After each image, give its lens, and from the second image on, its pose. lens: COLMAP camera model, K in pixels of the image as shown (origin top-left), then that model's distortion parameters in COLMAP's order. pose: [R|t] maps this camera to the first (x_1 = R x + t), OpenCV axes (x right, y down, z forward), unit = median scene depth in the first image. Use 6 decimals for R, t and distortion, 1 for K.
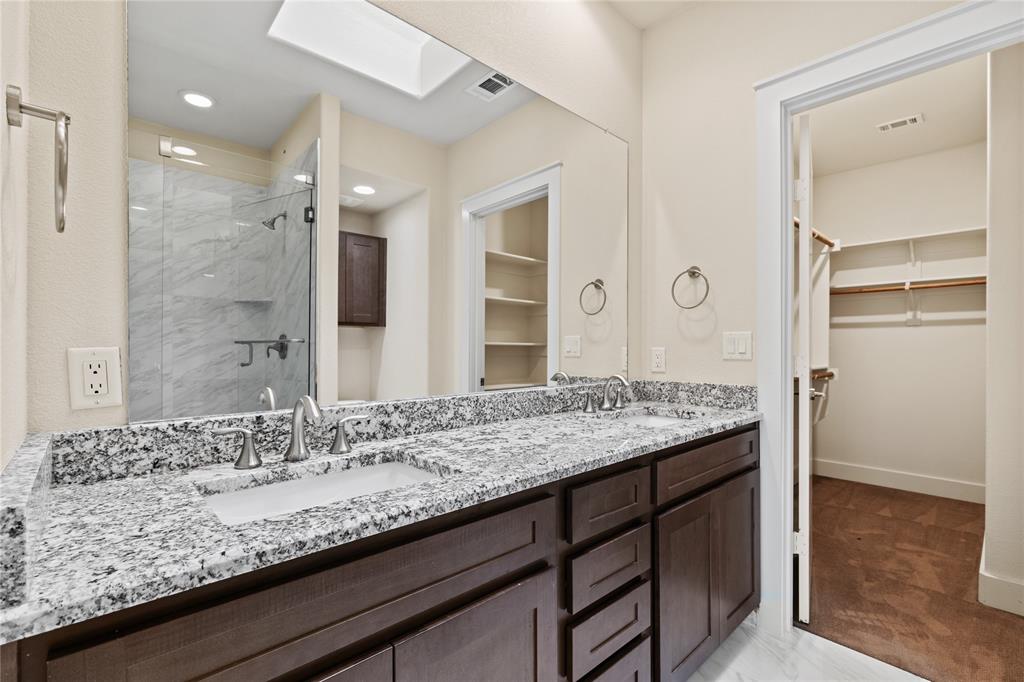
lens RADIAL K [[469.0, 0, 513.0], [0, 469.0, 346.9], [0, 0, 1]] dist [-0.004166, 0.000534]
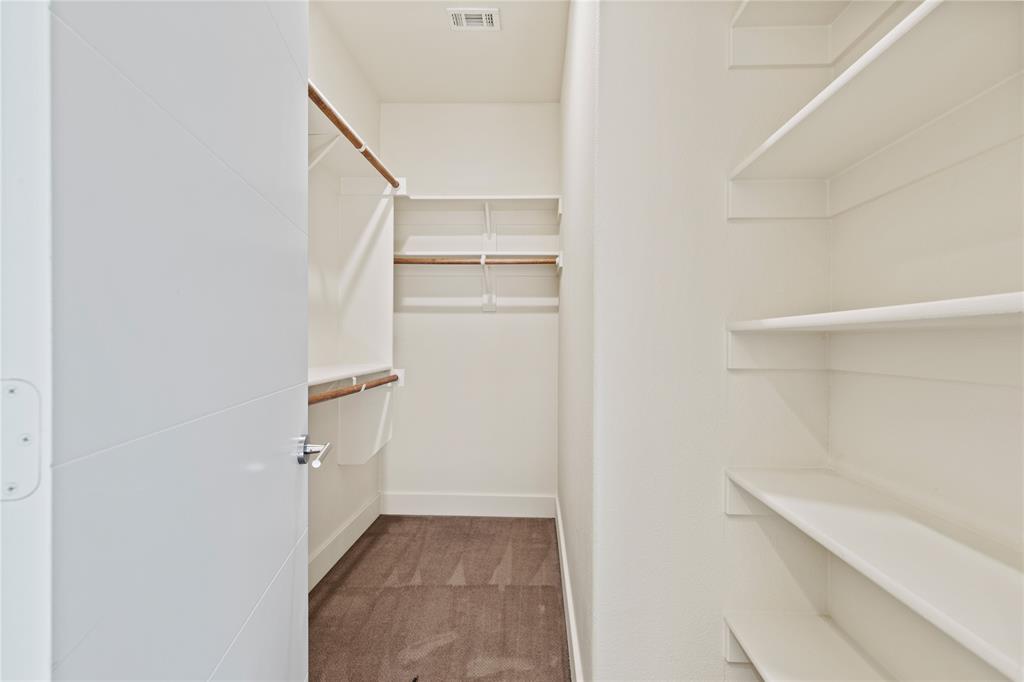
lens RADIAL K [[469.0, 0, 512.9], [0, 469.0, 339.3], [0, 0, 1]] dist [-0.004166, 0.000534]
pose [[0.724342, -0.003556, 0.689431, 0.341649], [-0.001566, 0.999976, 0.006803, -0.001630], [-0.689439, -0.006007, 0.724319, 0.401005]]
